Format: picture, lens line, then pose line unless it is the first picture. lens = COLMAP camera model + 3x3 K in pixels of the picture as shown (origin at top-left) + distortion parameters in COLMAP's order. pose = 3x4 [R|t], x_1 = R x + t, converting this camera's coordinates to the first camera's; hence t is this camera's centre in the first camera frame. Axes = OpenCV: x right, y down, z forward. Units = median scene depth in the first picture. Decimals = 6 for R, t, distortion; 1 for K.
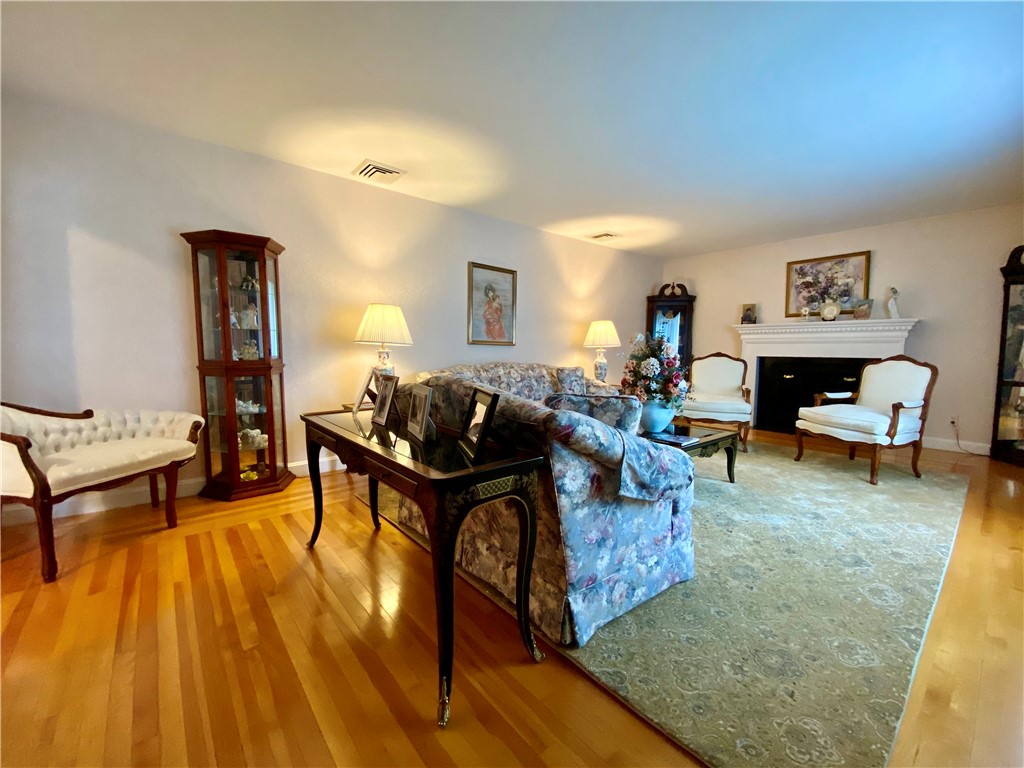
lens RADIAL K [[419.5, 0, 504.5], [0, 419.5, 380.8], [0, 0, 1]] dist [0.007116, -0.006802]
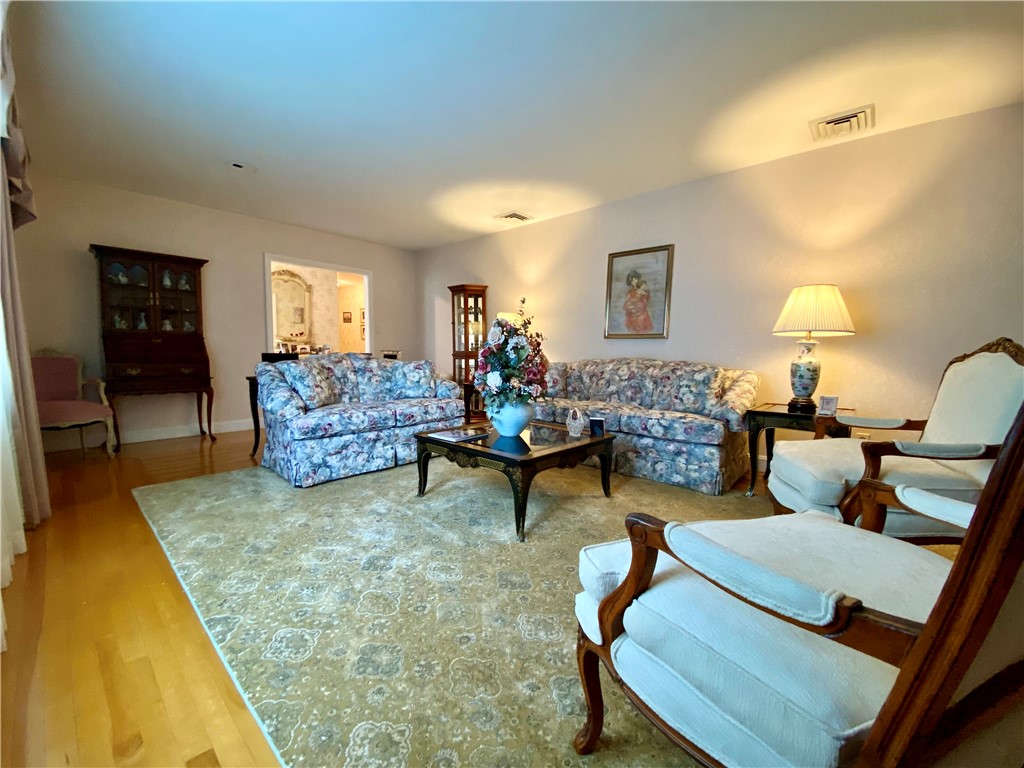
lens RADIAL K [[419.5, 0, 512.7], [0, 419.5, 393.4], [0, 0, 1]] dist [0.007116, -0.006802]
pose [[0.132195, 0.098888, -0.986279, 0.763294], [-0.095679, 0.991638, 0.086601, -0.020304], [0.986595, 0.082918, 0.140551, 0.580318]]
